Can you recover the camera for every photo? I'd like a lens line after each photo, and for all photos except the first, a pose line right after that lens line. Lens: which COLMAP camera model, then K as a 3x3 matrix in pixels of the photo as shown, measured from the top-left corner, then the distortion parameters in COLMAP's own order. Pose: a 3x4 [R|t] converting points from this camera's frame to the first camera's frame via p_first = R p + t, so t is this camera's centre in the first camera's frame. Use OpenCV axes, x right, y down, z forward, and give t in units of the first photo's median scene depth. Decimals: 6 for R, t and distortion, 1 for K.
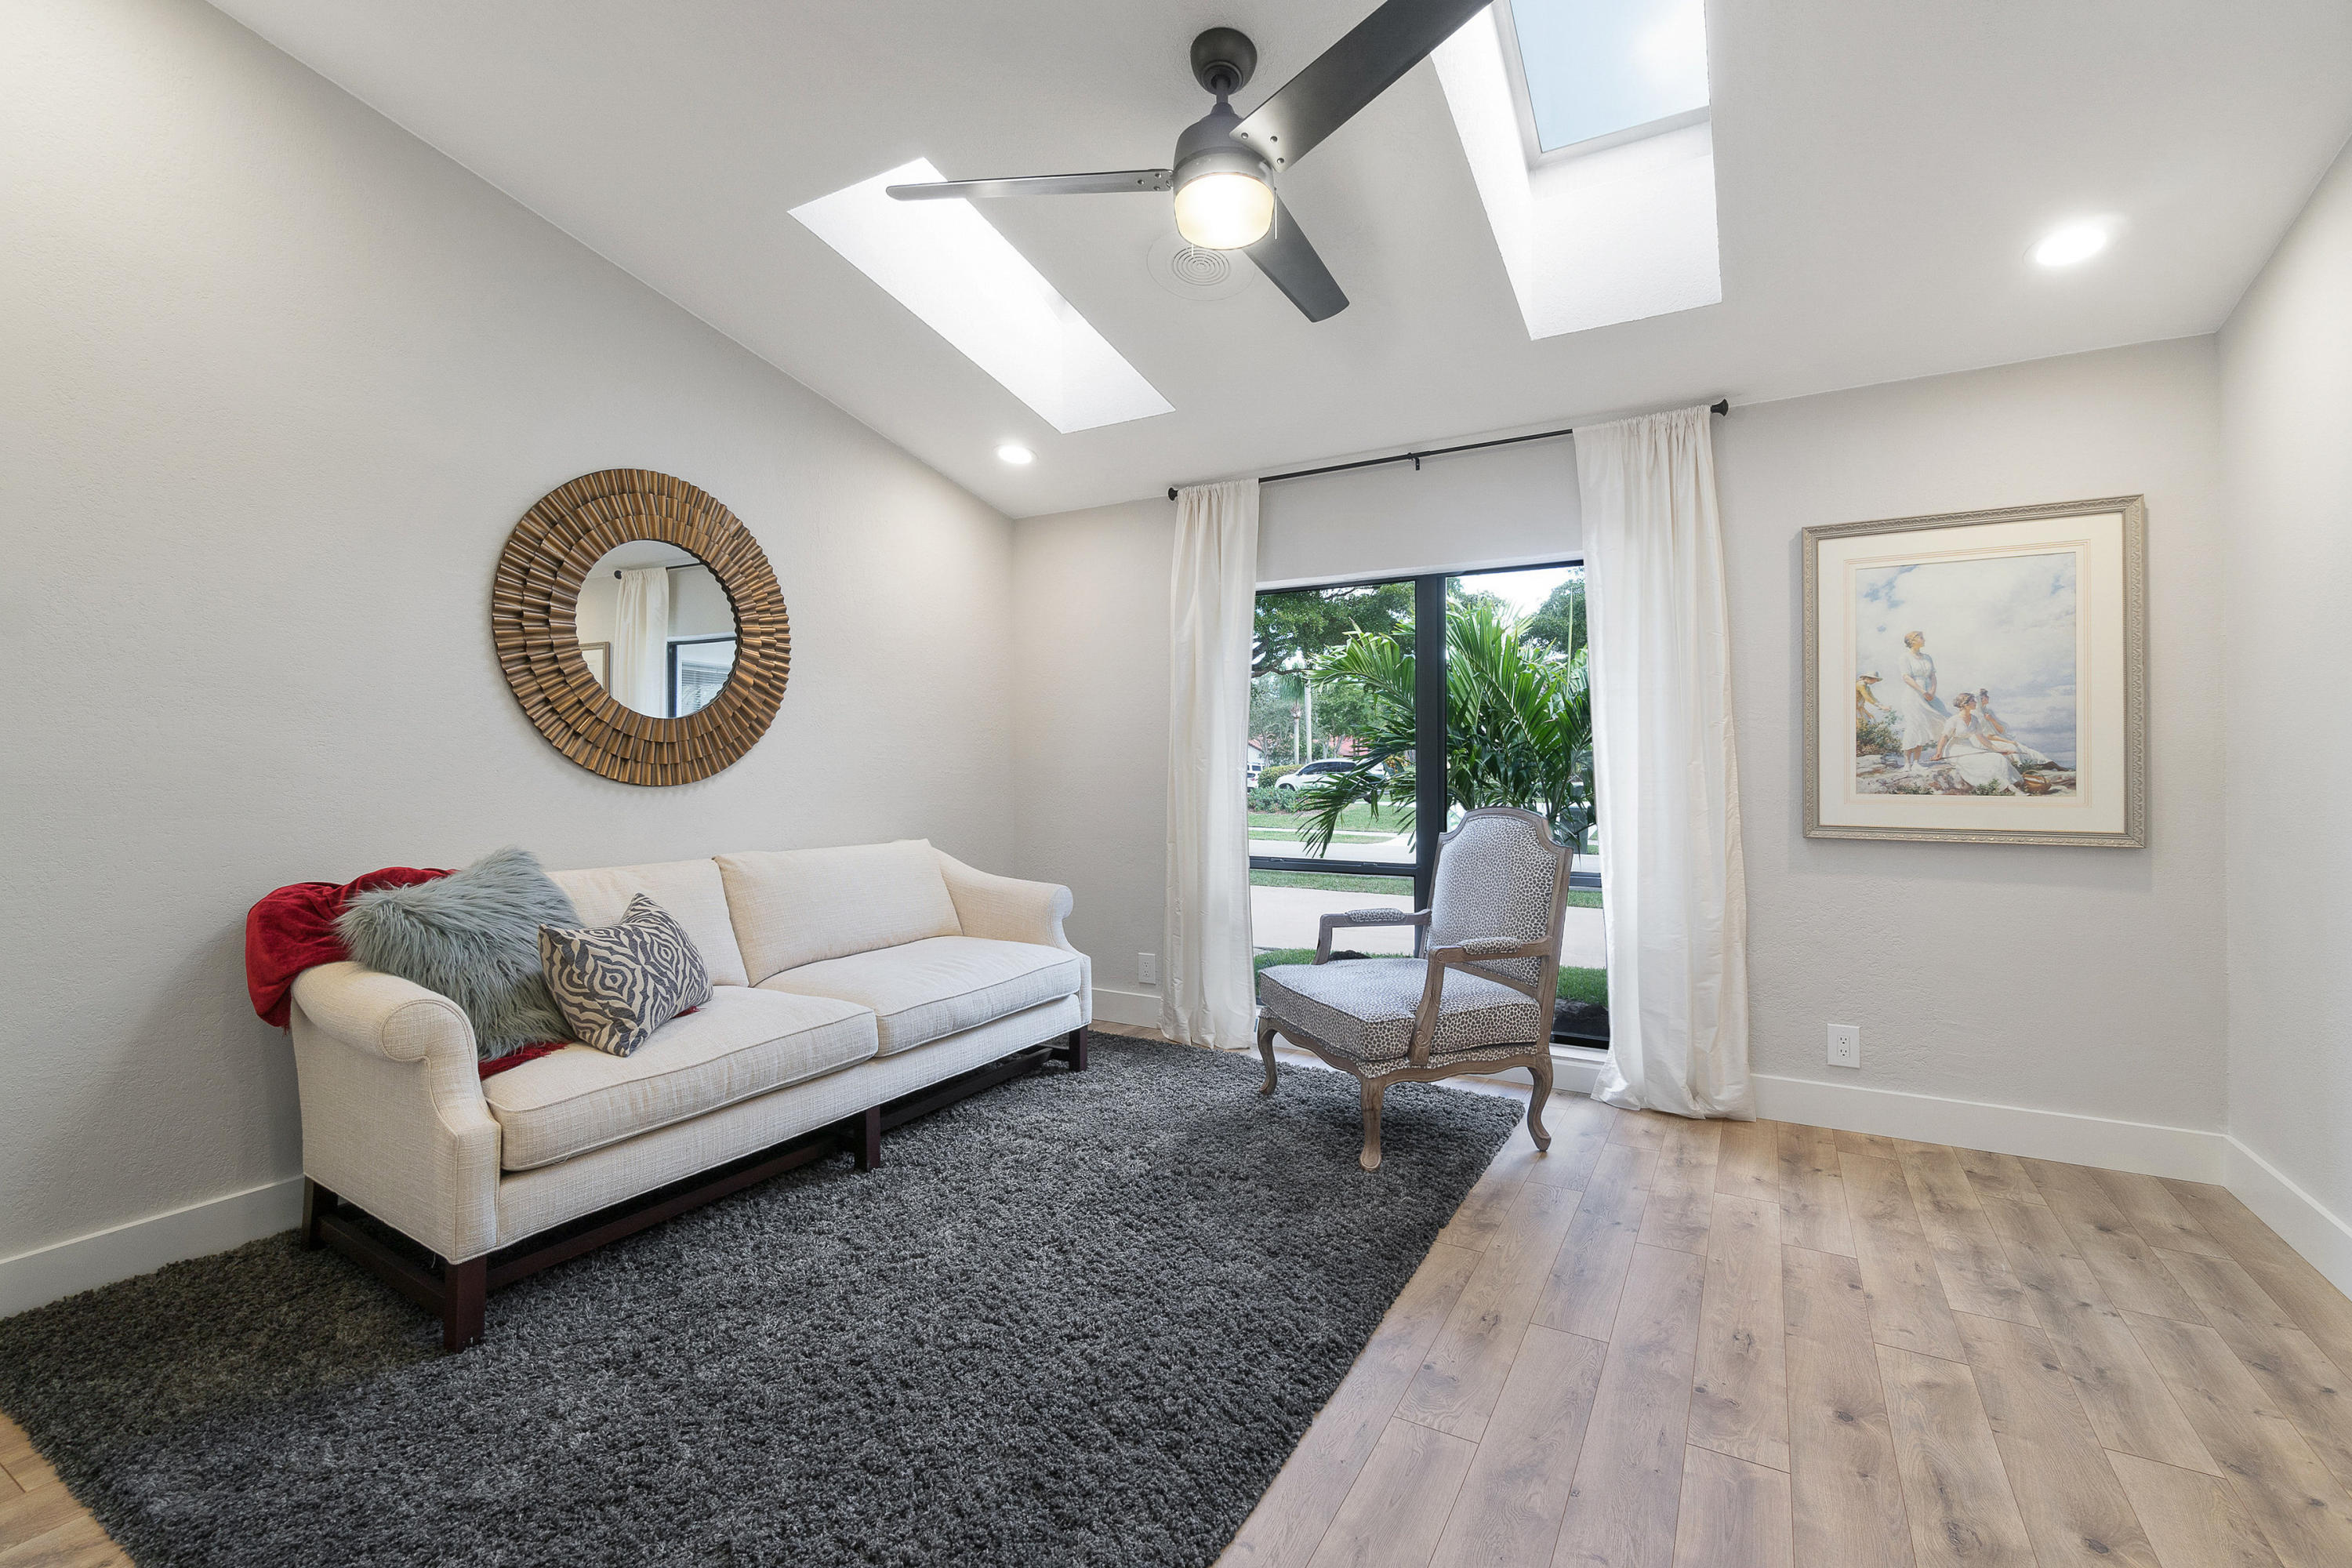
lens RADIAL K [[1031.8, 0, 1179.6], [0, 1031.8, 771.1], [0, 0, 1]] dist [-0.002933, 0.000448]
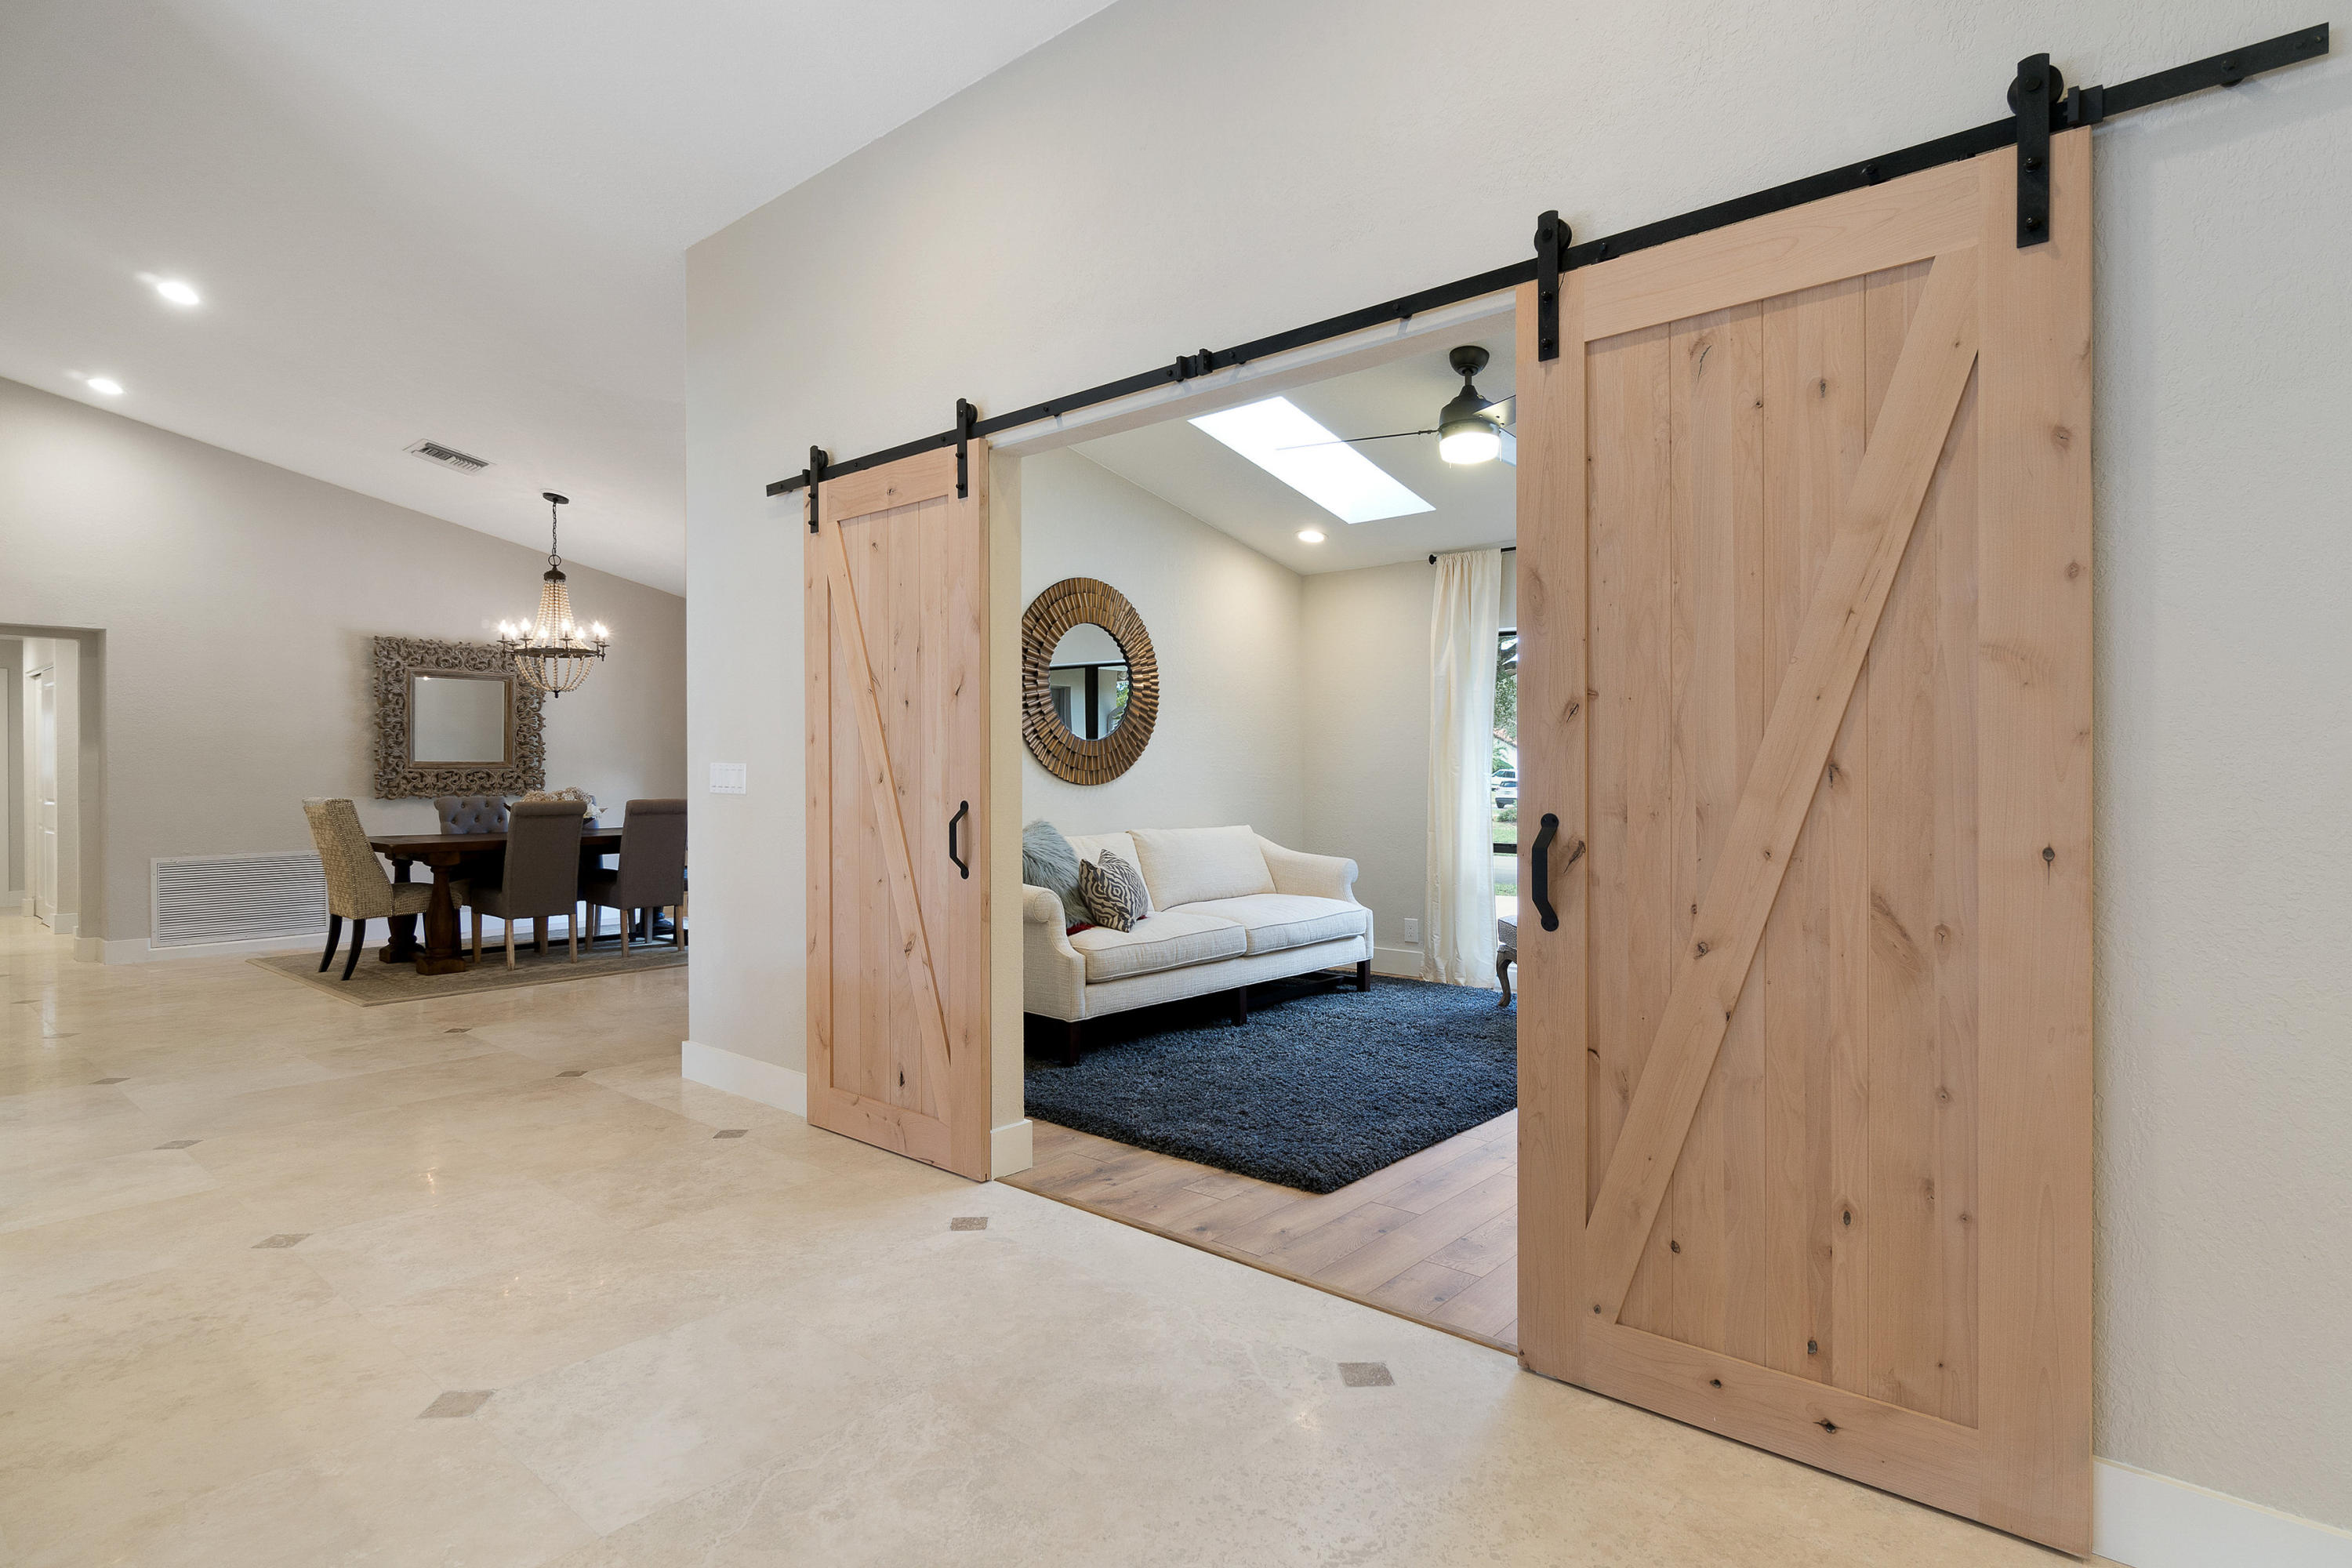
lens RADIAL K [[1226.5, 0, 1177.2], [0, 1226.5, 786.7], [0, 0, 1]] dist [-0.003021, 0.000065]
pose [[0.979906, 0.000232, -0.199459, -0.016089], [0.000795, 0.999987, 0.005067, 0.007181], [0.199458, -0.005124, 0.979893, -0.674027]]
